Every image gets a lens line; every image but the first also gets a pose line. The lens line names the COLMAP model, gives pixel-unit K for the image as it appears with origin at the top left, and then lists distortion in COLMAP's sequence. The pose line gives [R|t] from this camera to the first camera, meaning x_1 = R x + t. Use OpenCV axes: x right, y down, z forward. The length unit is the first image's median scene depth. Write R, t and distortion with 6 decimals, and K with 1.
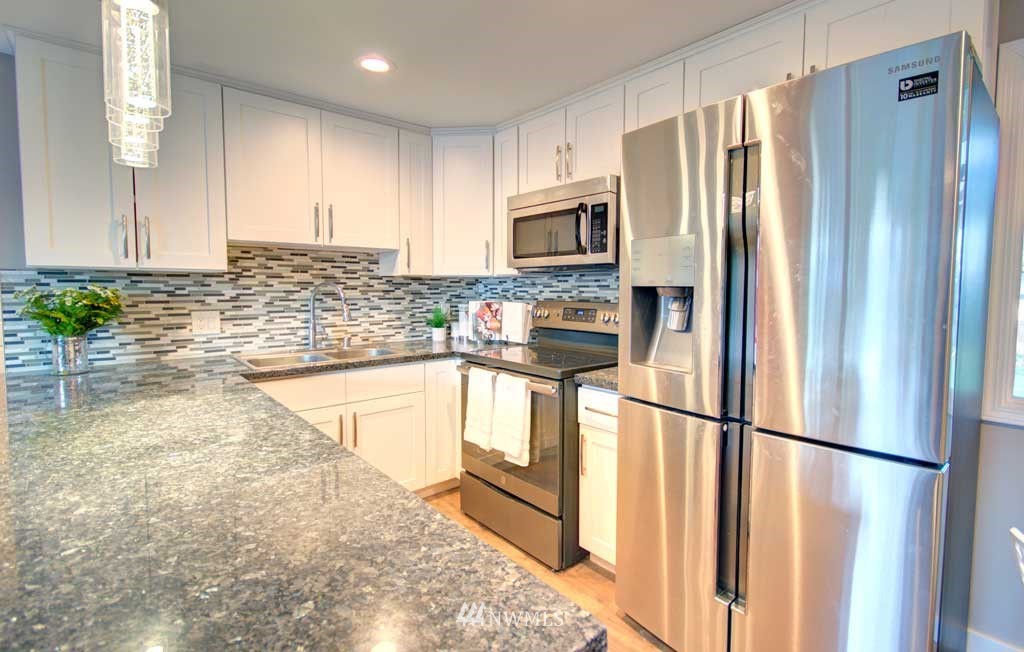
lens RADIAL K [[469.7, 0, 511.9], [0, 469.7, 313.5], [0, 0, 1]] dist [-0.000833, -0.000071]
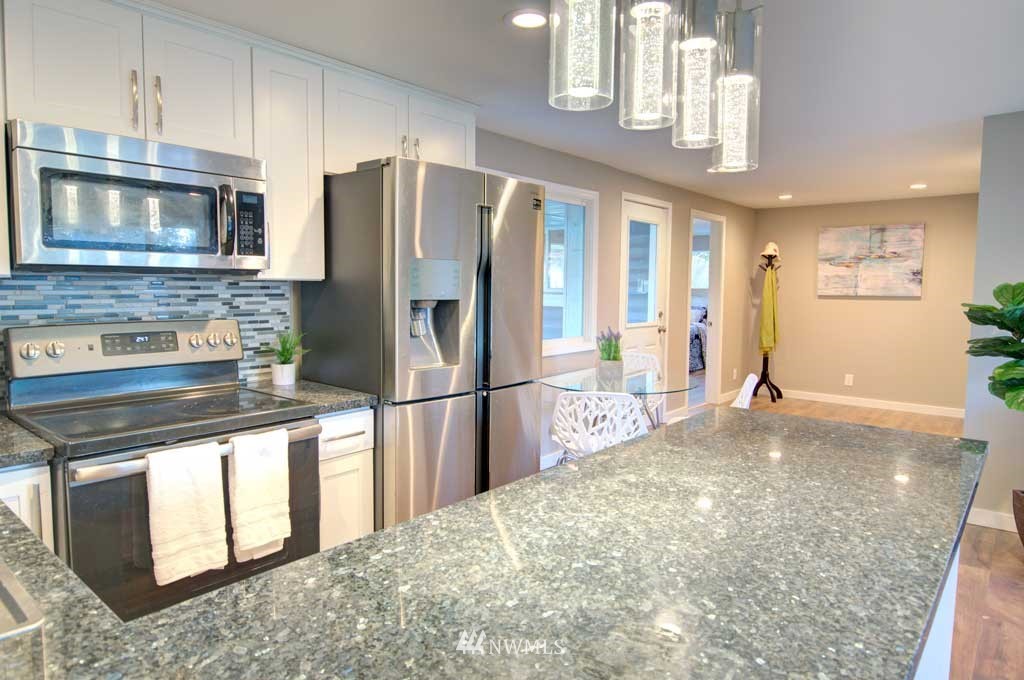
lens RADIAL K [[617.0, 0, 511.2], [0, 617.0, 326.0], [0, 0, 1]] dist [0.000680, 0.000425]
pose [[-0.158996, -0.078909, 0.984121, -0.764587], [0.045039, 0.995183, 0.087072, -0.070090], [-0.986251, 0.058168, -0.154677, 0.628503]]
